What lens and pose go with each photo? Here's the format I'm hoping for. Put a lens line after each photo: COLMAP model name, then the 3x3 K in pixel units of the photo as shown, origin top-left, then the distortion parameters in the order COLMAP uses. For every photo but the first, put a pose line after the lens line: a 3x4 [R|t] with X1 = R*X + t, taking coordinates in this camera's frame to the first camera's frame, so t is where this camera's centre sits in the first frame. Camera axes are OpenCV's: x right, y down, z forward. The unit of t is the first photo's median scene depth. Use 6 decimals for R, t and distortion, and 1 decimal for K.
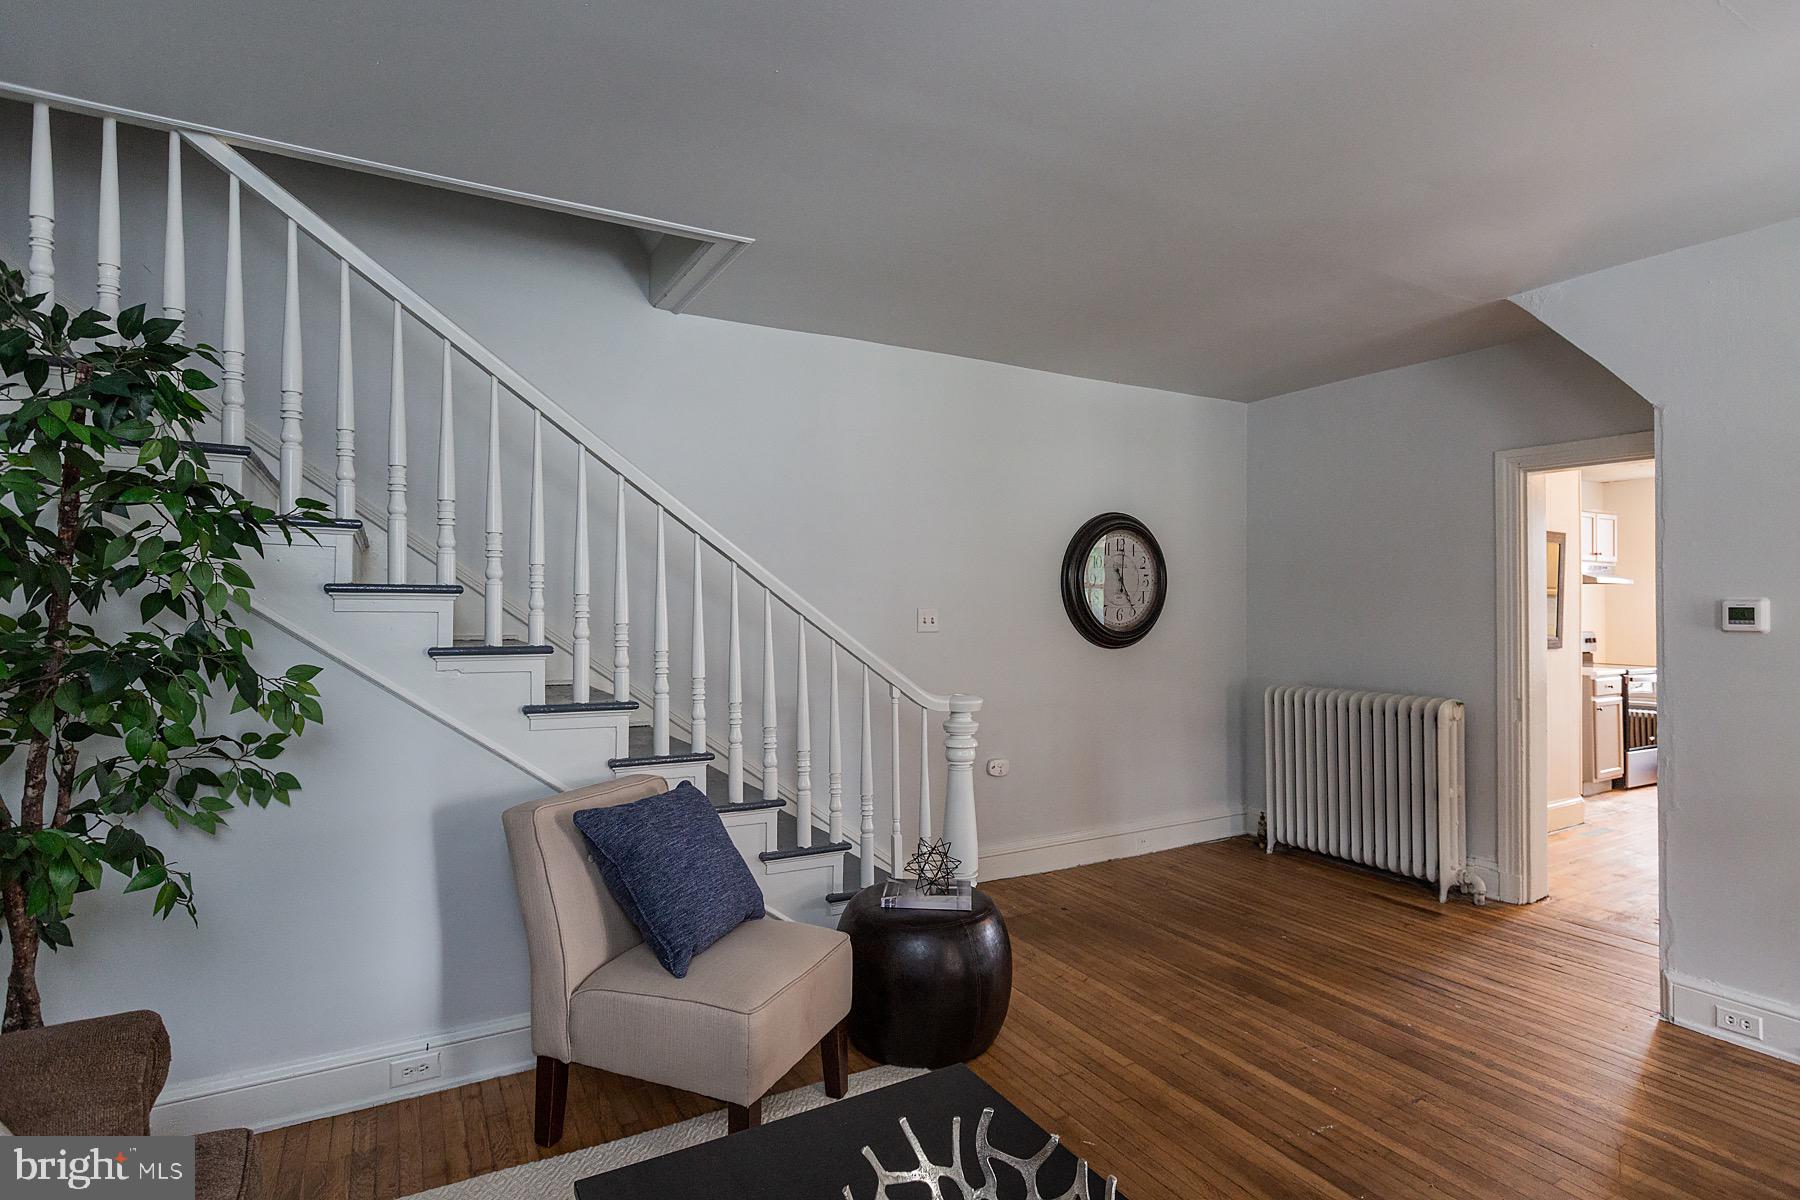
lens RADIAL K [[878.4, 0, 900.0], [0, 878.4, 600.0], [0, 0, 1]] dist [-0.000845, 0.000017]
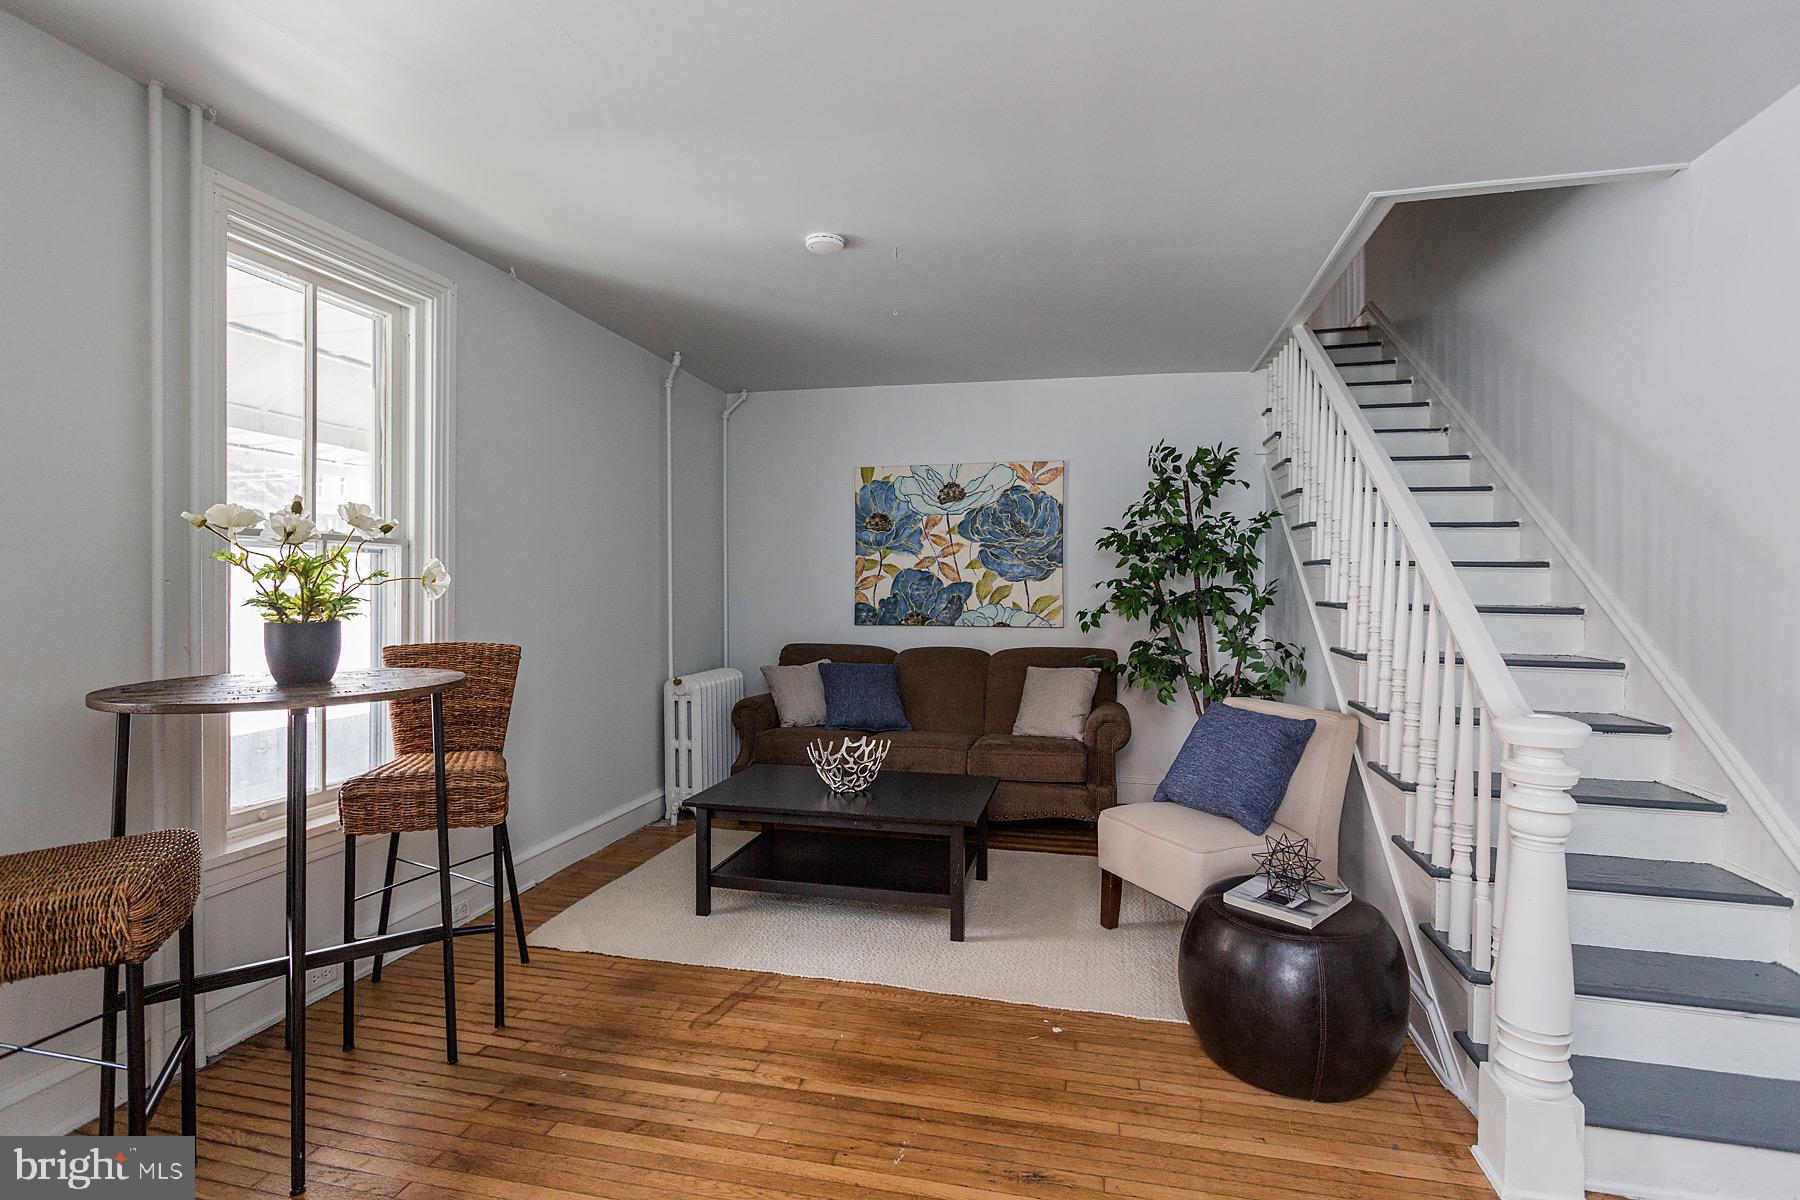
lens RADIAL K [[849.7, 0, 900.0], [0, 849.7, 600.0], [0, 0, 1]] dist [-0.004159, 0.000159]
pose [[-0.679876, 0.006440, -0.733299, 0.916543], [-0.001838, 0.999943, 0.010485, 0.036097], [0.733325, 0.008476, -0.679826, 1.309327]]
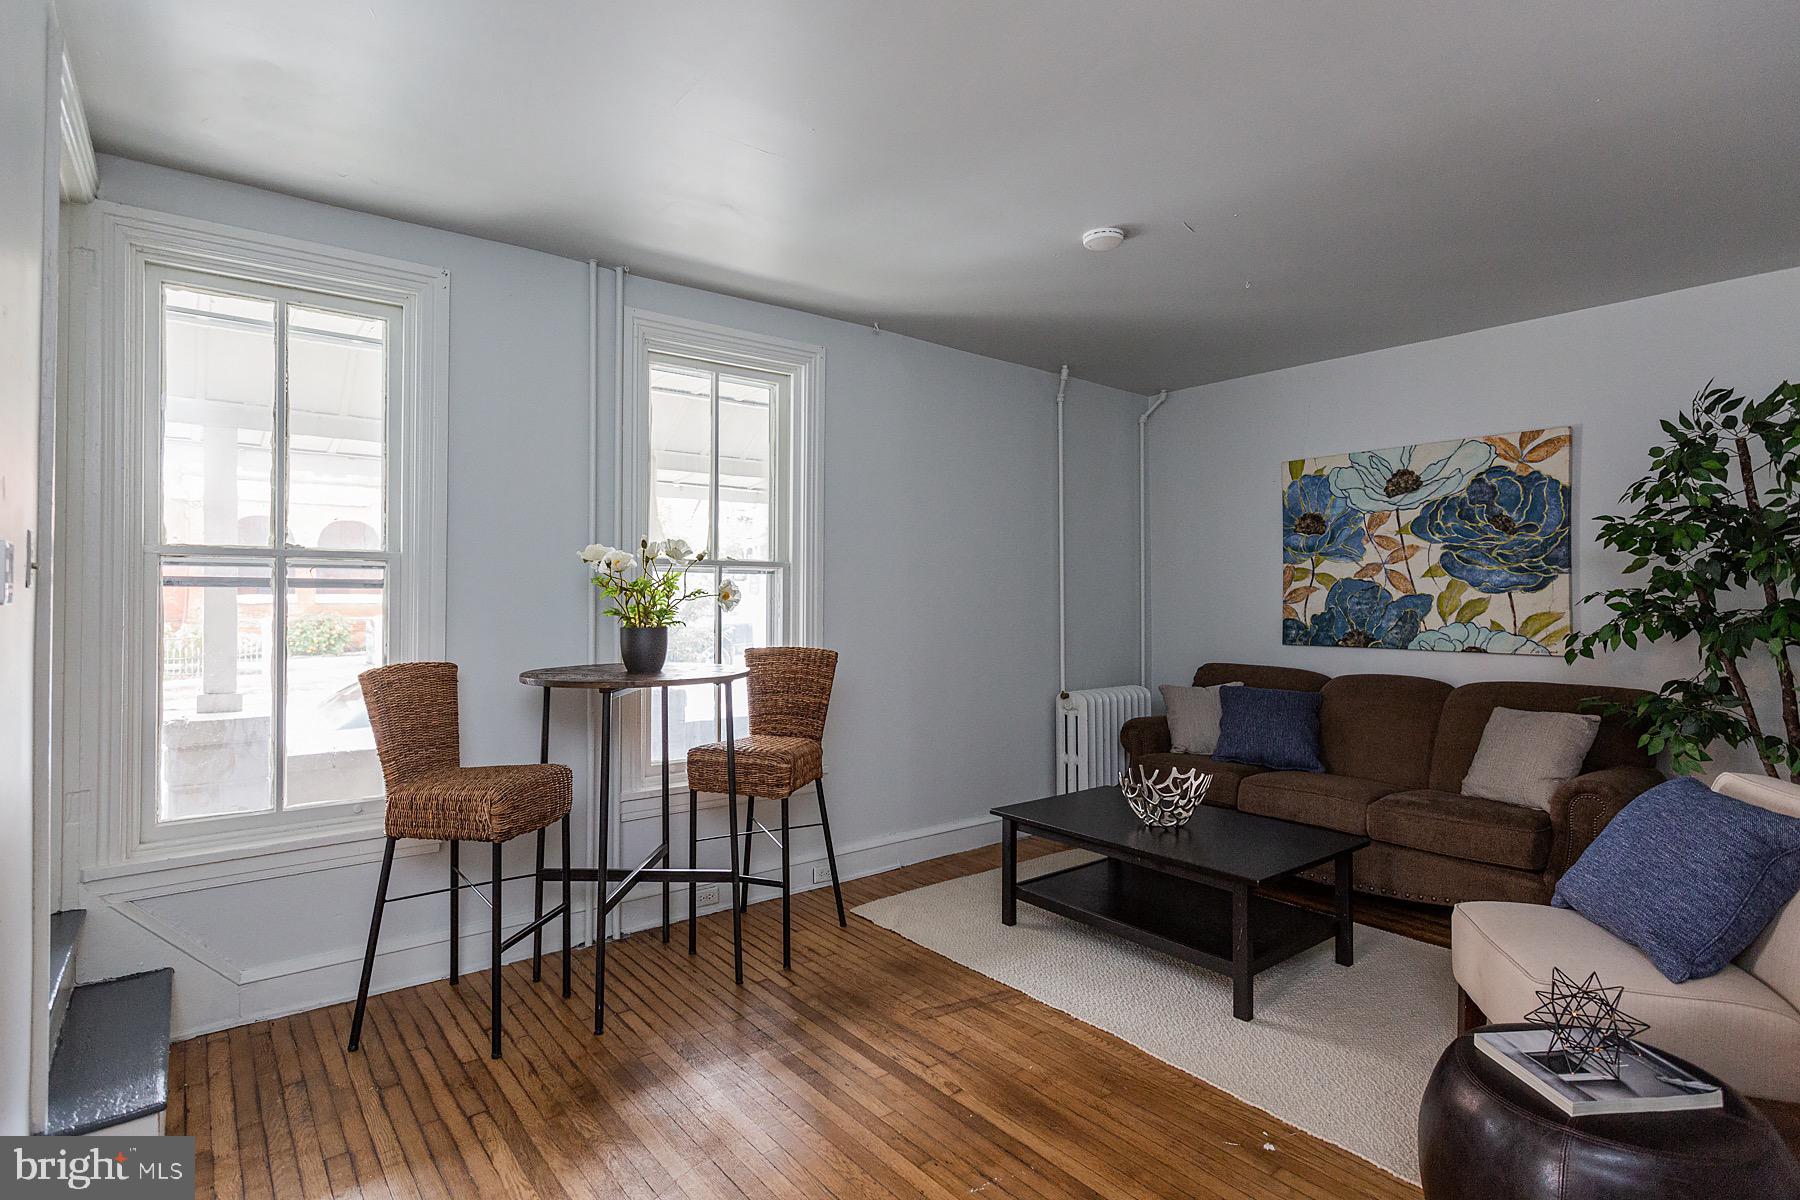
lens RADIAL K [[897.1, 0, 900.0], [0, 897.1, 600.0], [0, 0, 1]] dist [-0.000994, 0.000757]
pose [[-0.988396, -0.003943, -0.151850, 0.580112], [-0.003698, 0.999991, -0.001899, 0.032305], [0.151857, -0.001315, -0.988402, 1.539952]]
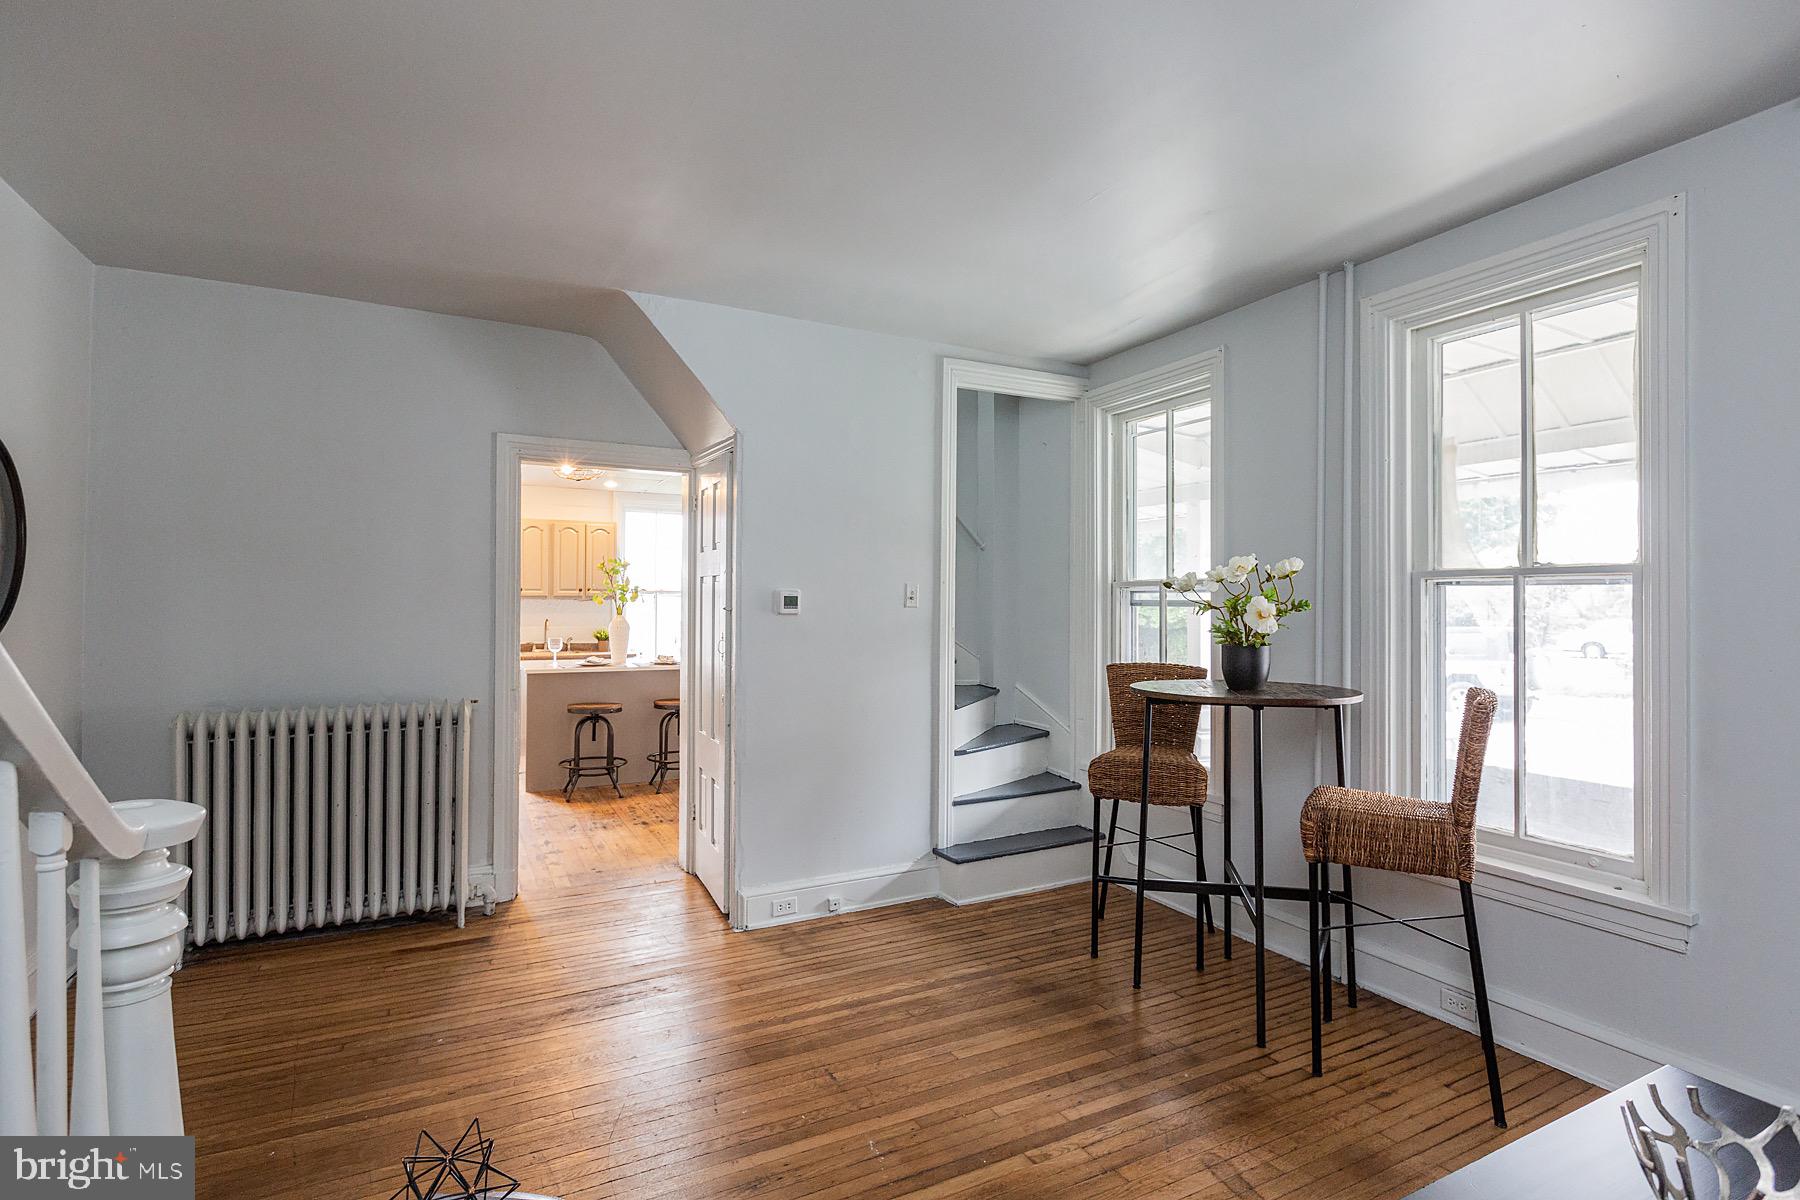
lens RADIAL K [[878.4, 0, 900.0], [0, 878.4, 600.0], [0, 0, 1]] dist [-0.000845, 0.000017]
pose [[0.040683, 0.001913, 0.999170, -0.380159], [-0.010311, 0.999946, -0.001495, 0.014404], [-0.999119, -0.010242, 0.040700, 0.785722]]
